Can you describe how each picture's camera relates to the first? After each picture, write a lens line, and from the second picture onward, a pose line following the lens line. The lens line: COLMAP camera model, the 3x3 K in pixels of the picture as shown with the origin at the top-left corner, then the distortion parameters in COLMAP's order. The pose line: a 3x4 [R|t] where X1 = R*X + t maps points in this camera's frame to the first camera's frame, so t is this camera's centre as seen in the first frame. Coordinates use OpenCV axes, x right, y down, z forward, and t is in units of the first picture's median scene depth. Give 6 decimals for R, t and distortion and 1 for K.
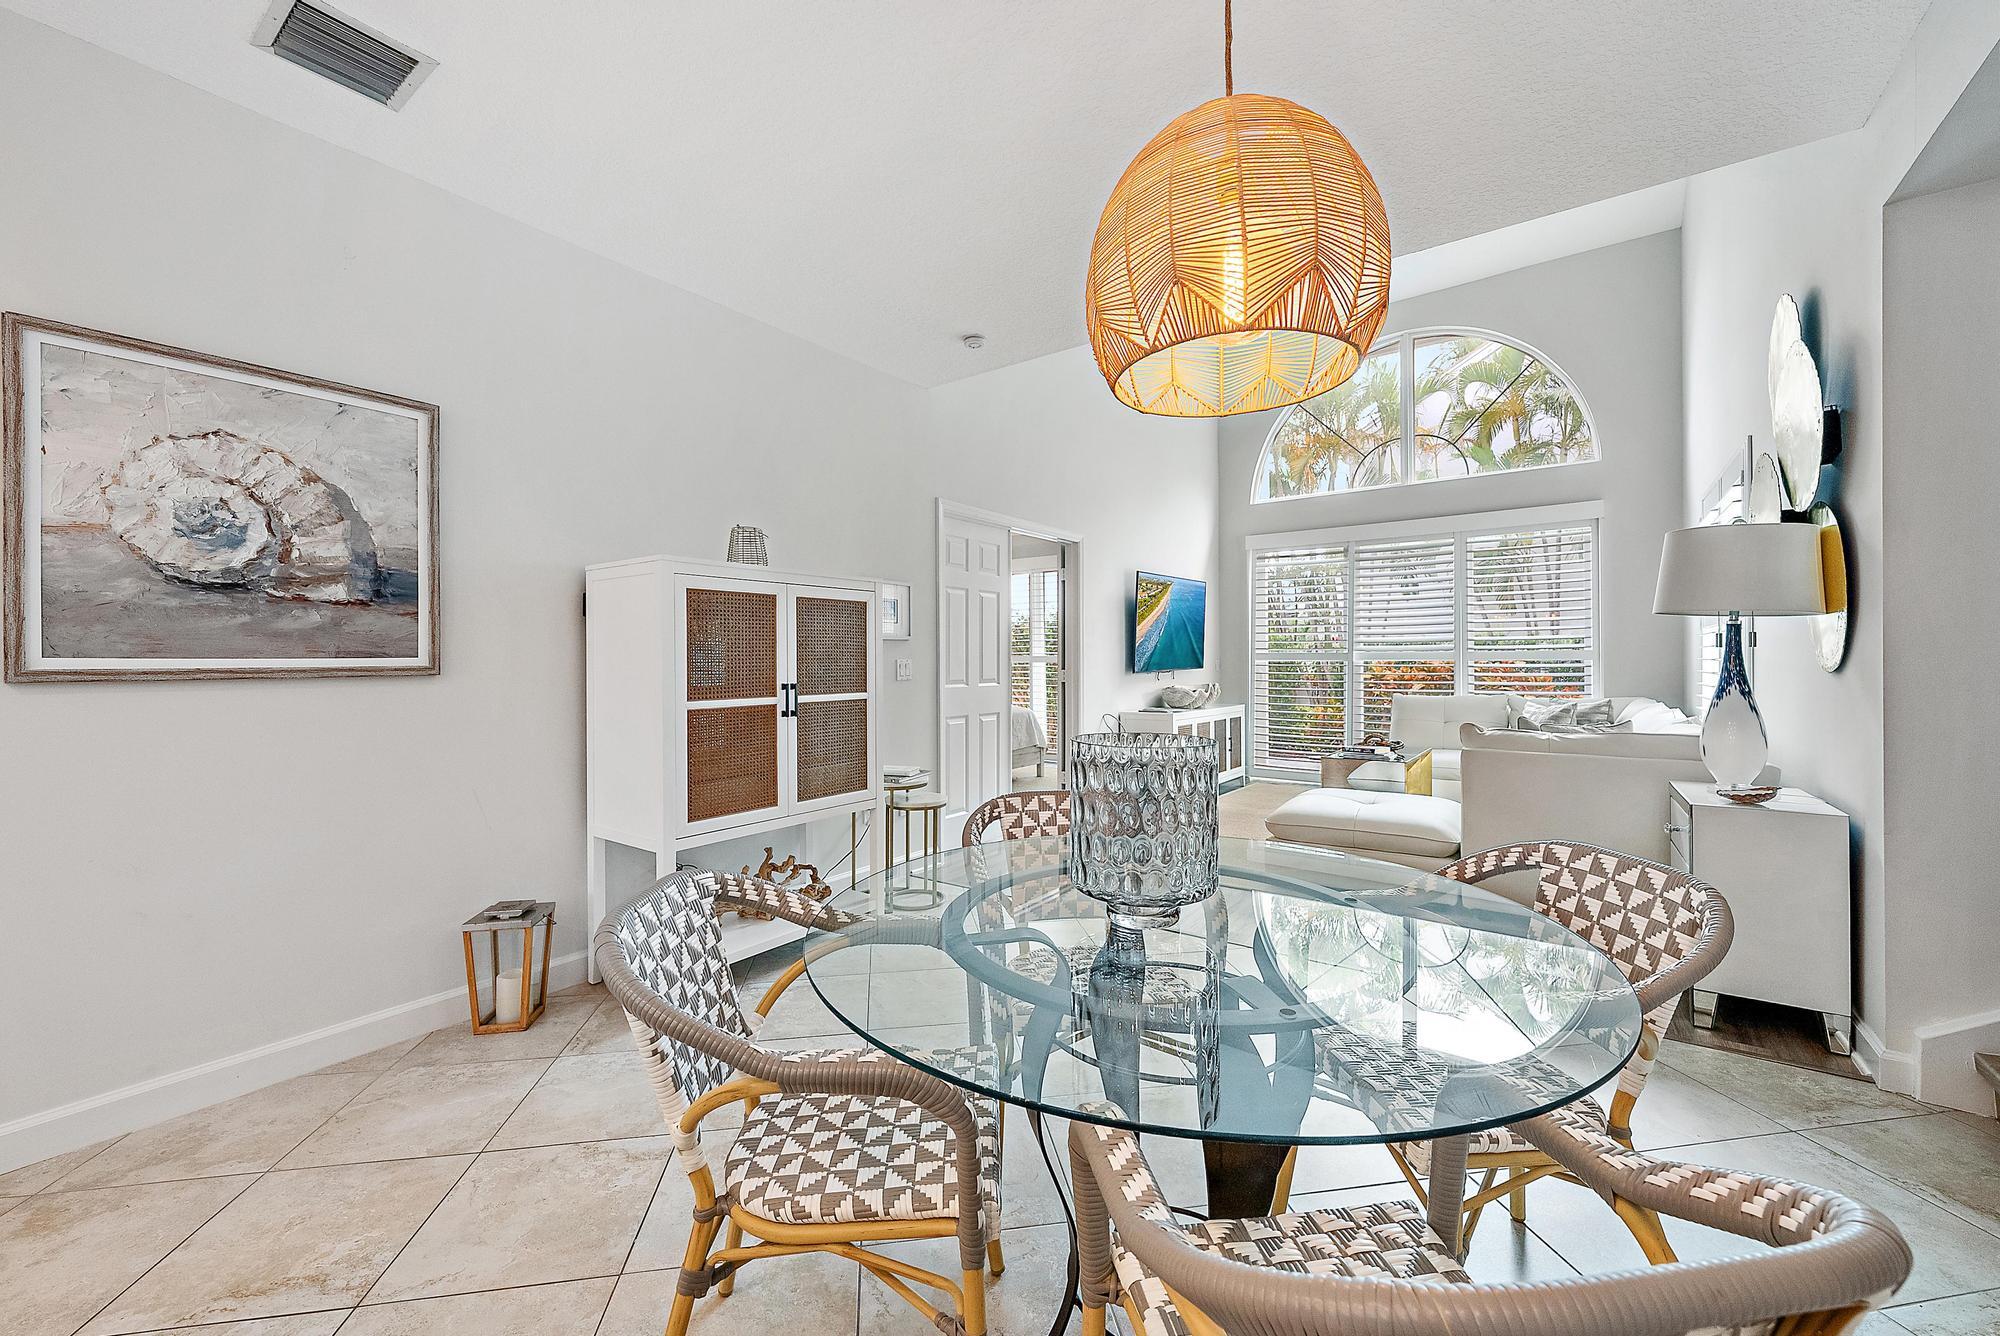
lens RADIAL K [[792.8, 0, 992.3], [0, 792.8, 657.9], [0, 0, 1]] dist [-0.003141, 0.000085]
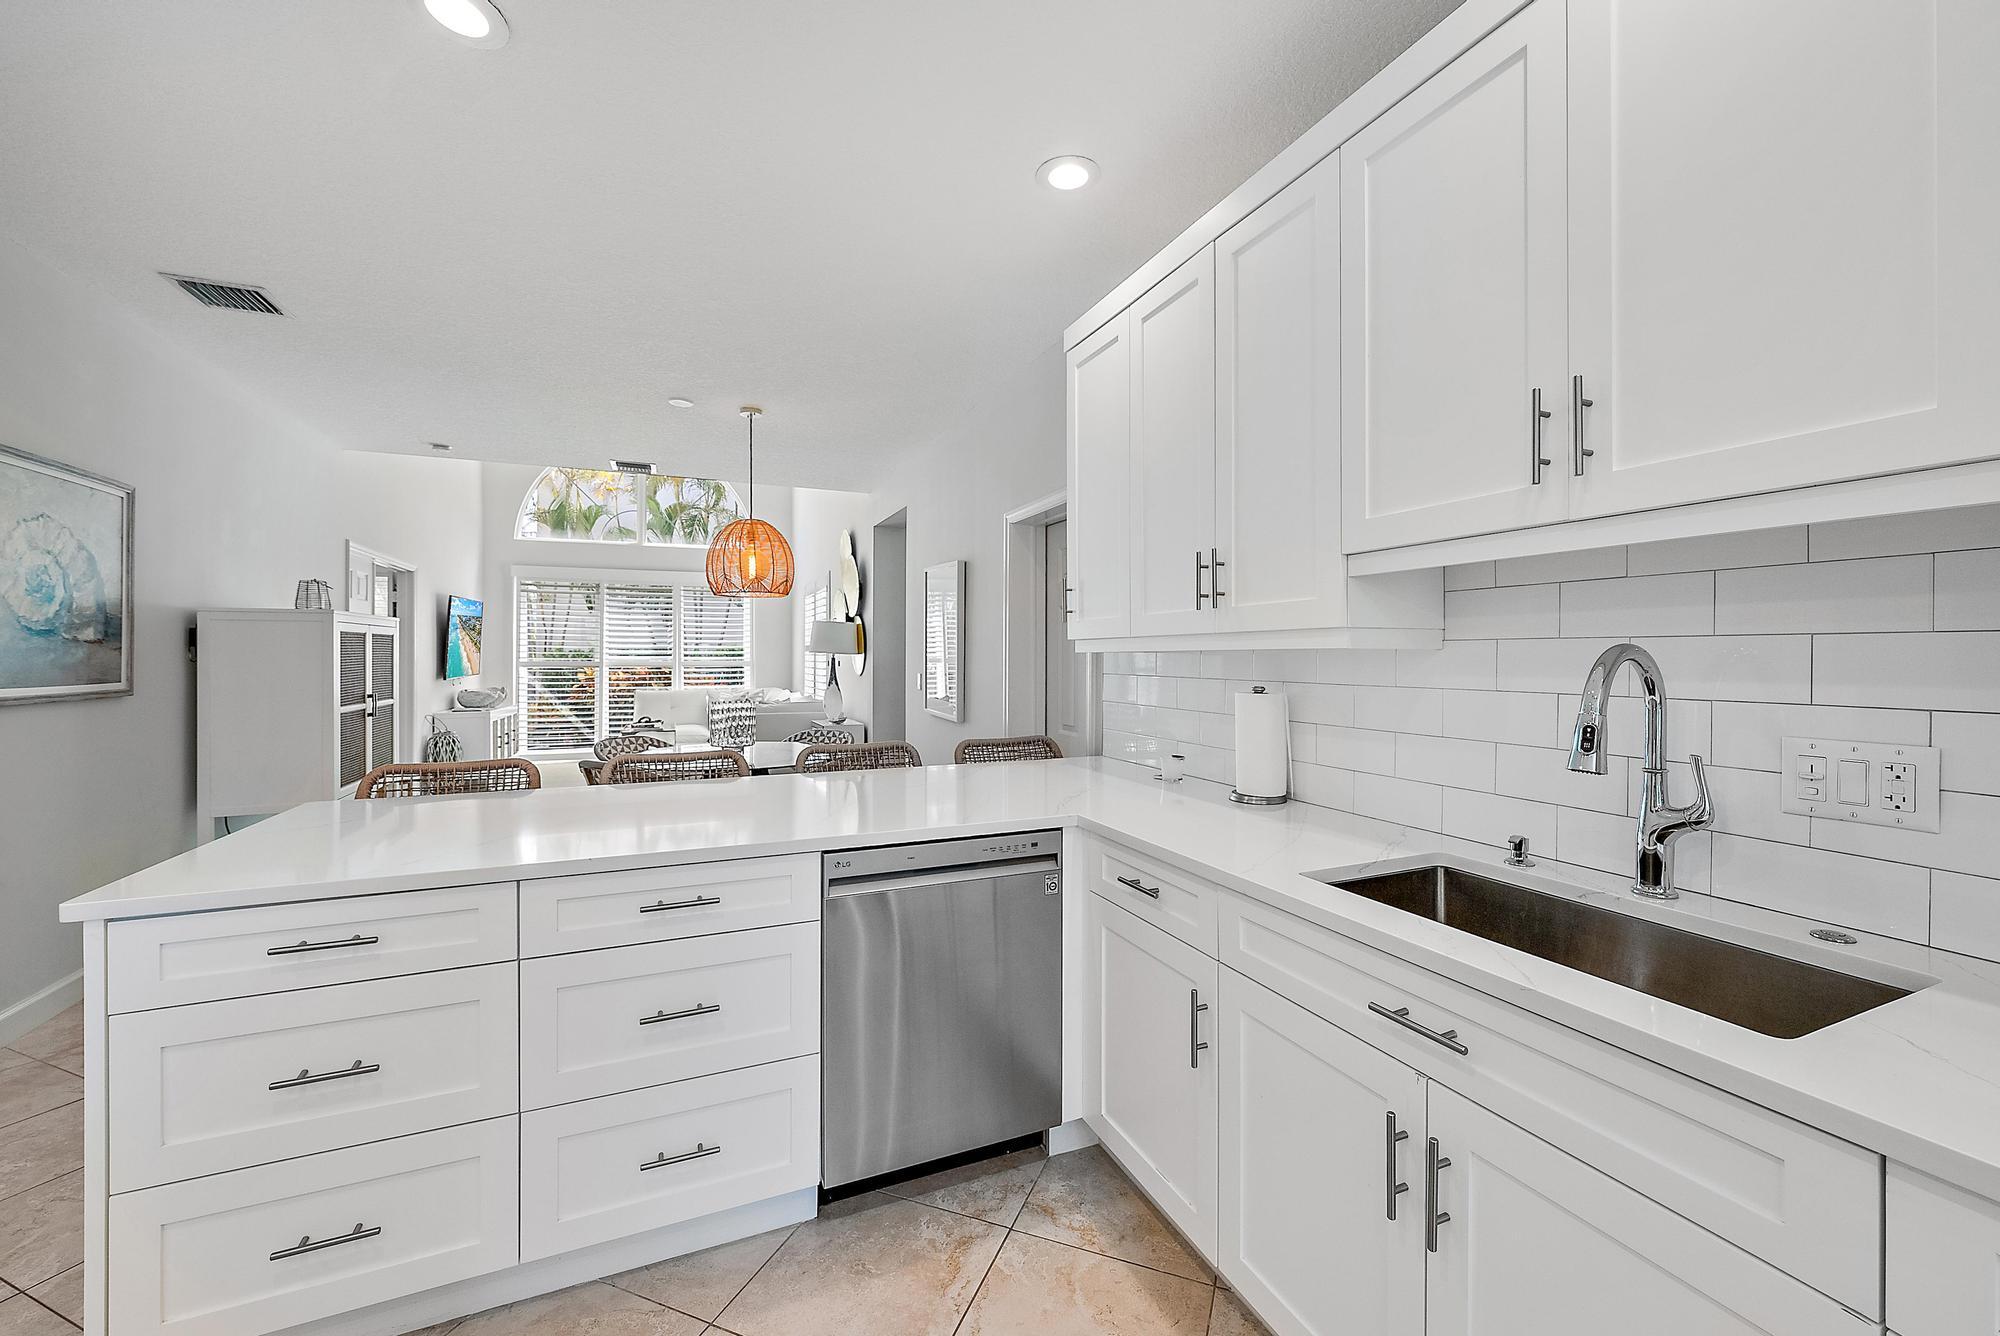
lens RADIAL K [[792.8, 0, 1014.3], [0, 792.8, 655.8], [0, 0, 1]] dist [-0.003141, 0.000085]
pose [[0.501204, 0.004754, 0.865316, -1.090073], [-0.005825, 0.999981, -0.002120, -0.048356], [-0.865309, -0.003978, 0.501222, -0.883084]]
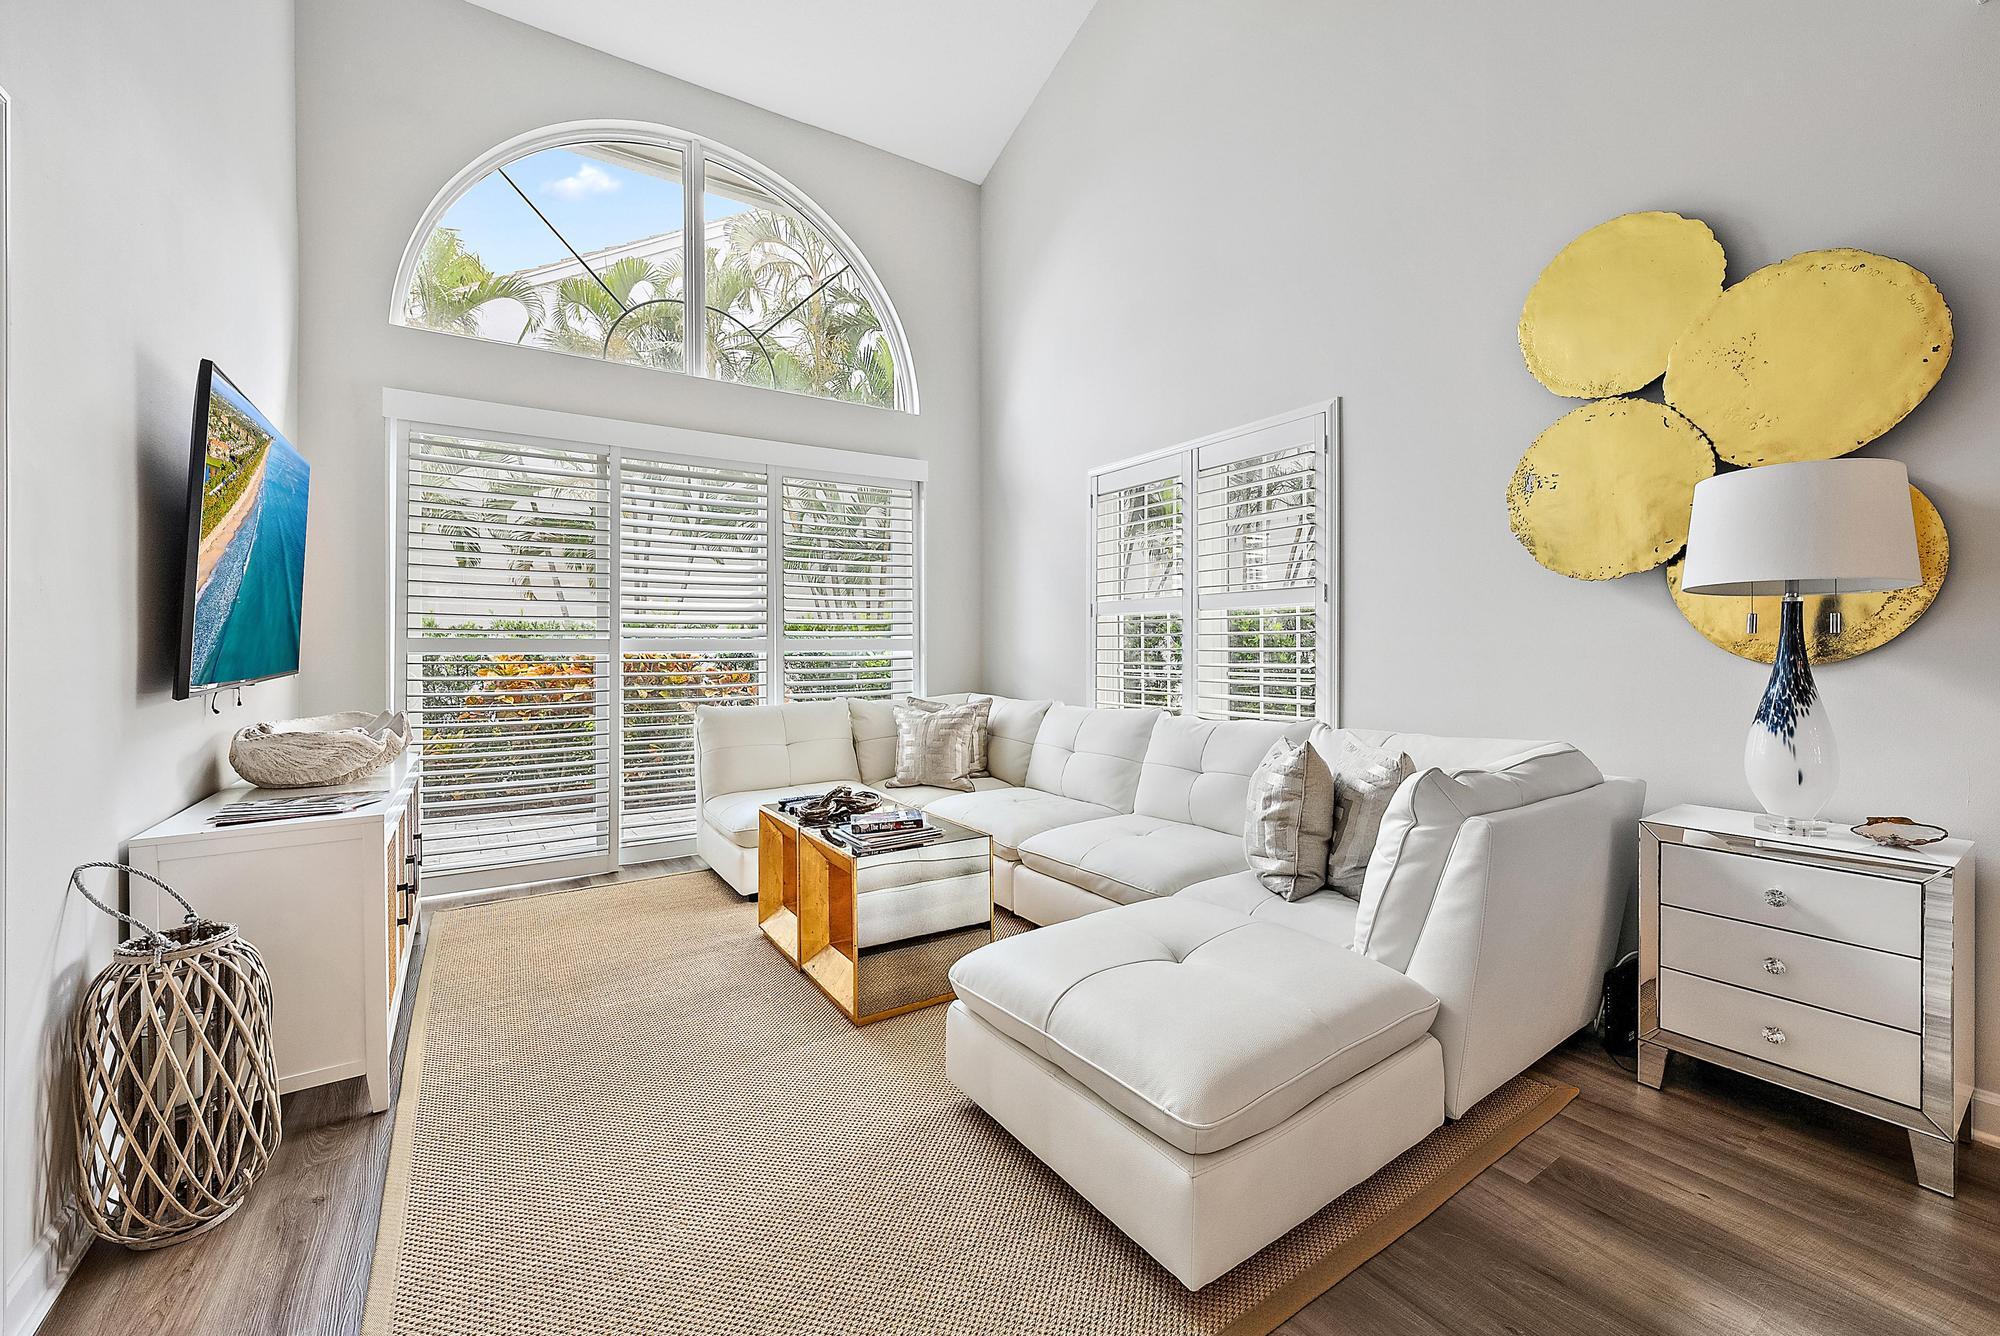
lens RADIAL K [[792.8, 0, 997.0], [0, 792.8, 647.6], [0, 0, 1]] dist [-0.003141, 0.000085]
pose [[0.336861, 0.003043, 0.941550, 0.002933], [-0.003579, 0.999992, -0.001951, 0.000767], [-0.941548, -0.002713, 0.336869, 1.555629]]
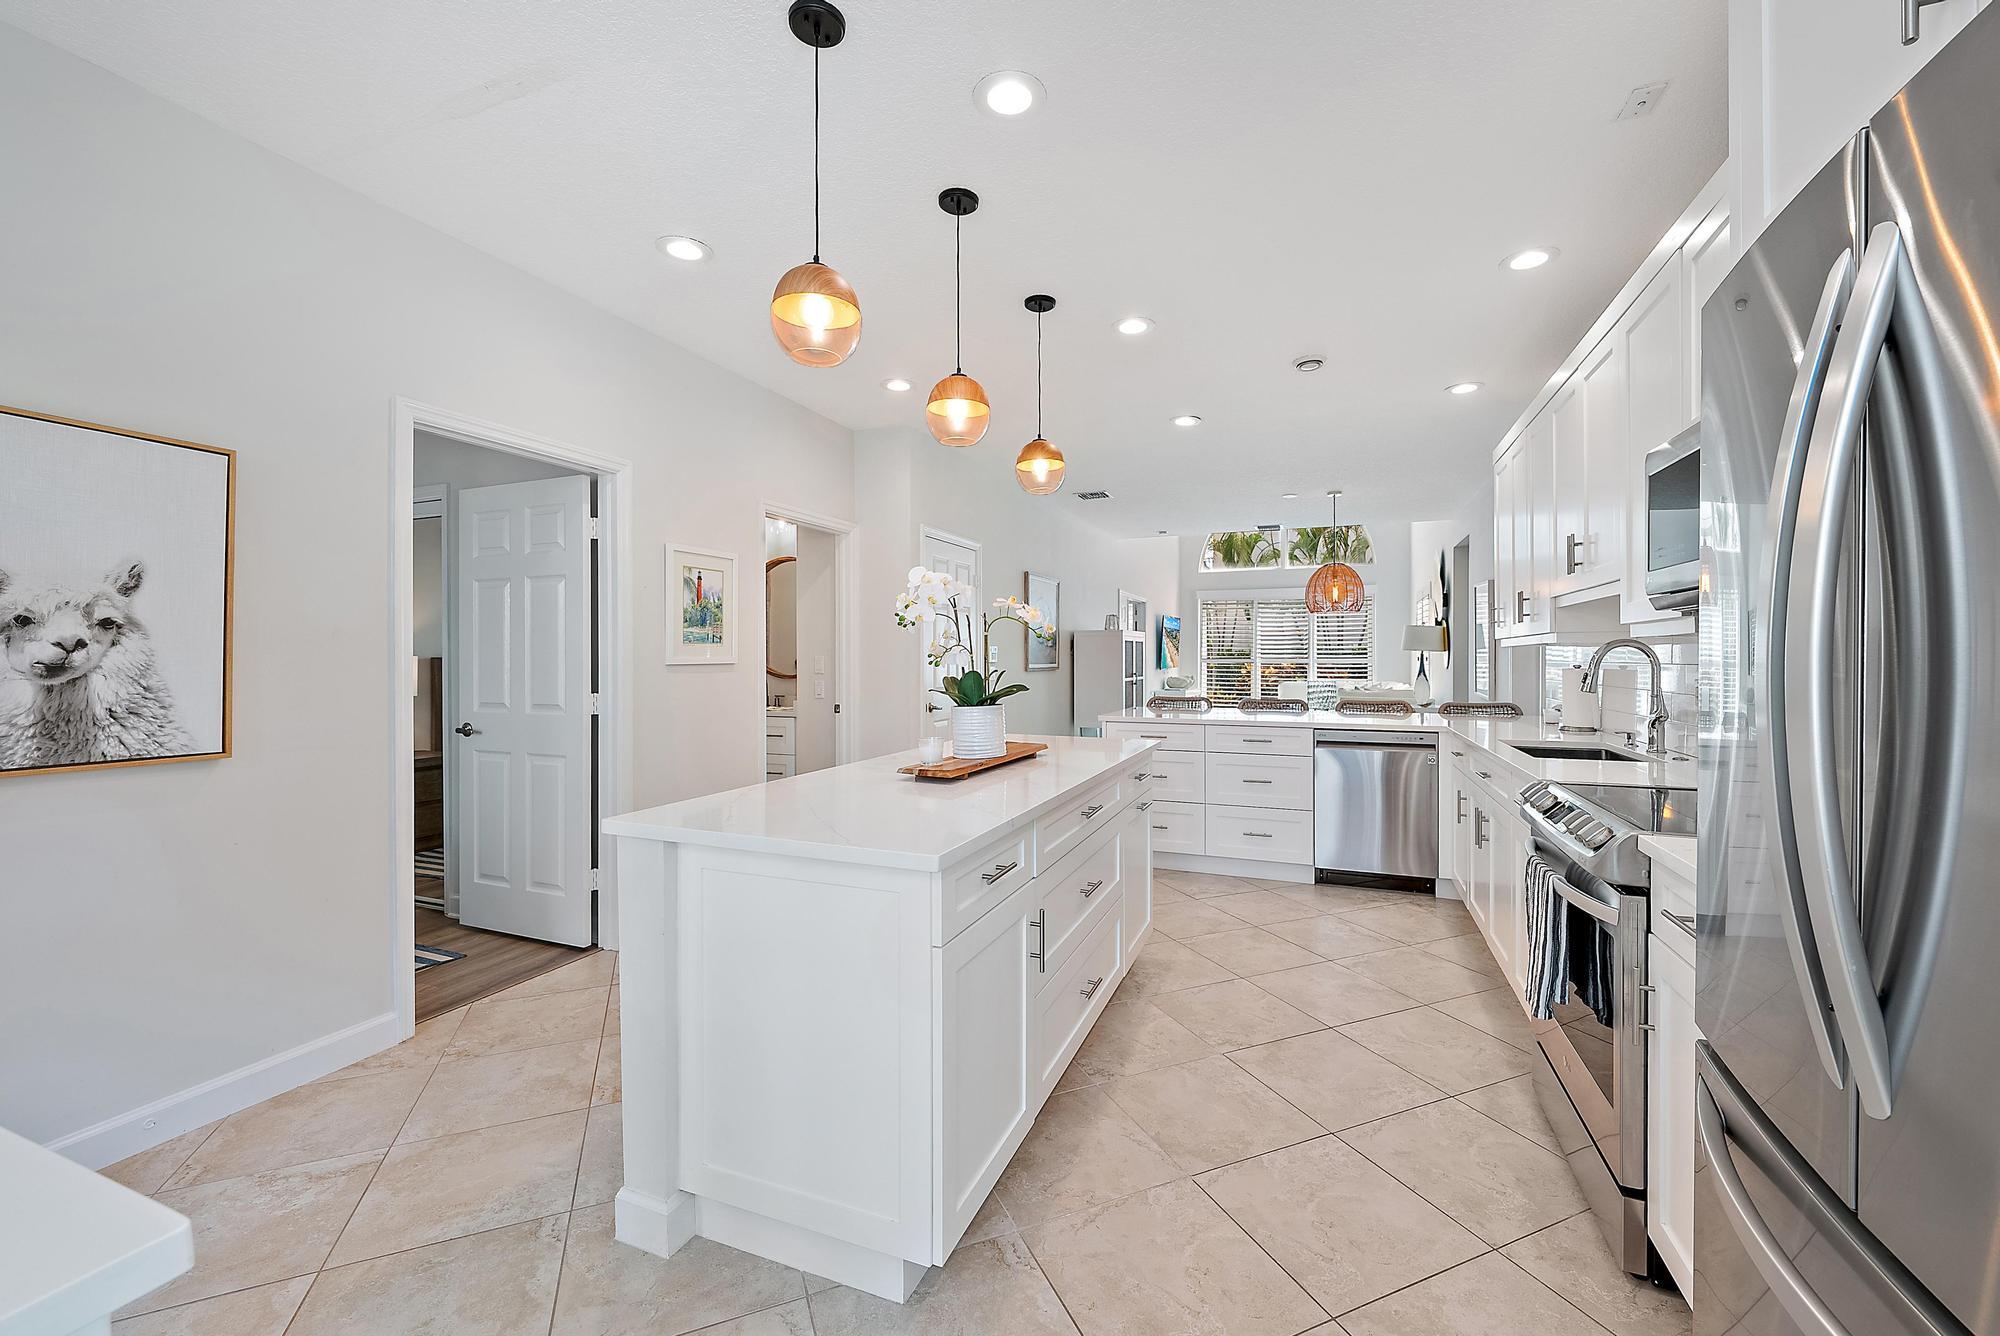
lens RADIAL K [[792.8, 0, 1008.3], [0, 792.8, 658.8], [0, 0, 1]] dist [-0.003141, 0.000085]
pose [[0.968958, 0.003550, 0.247198, -1.614599], [-0.004751, 0.999980, 0.004264, -0.030887], [-0.247178, -0.005307, 0.968956, -1.850427]]
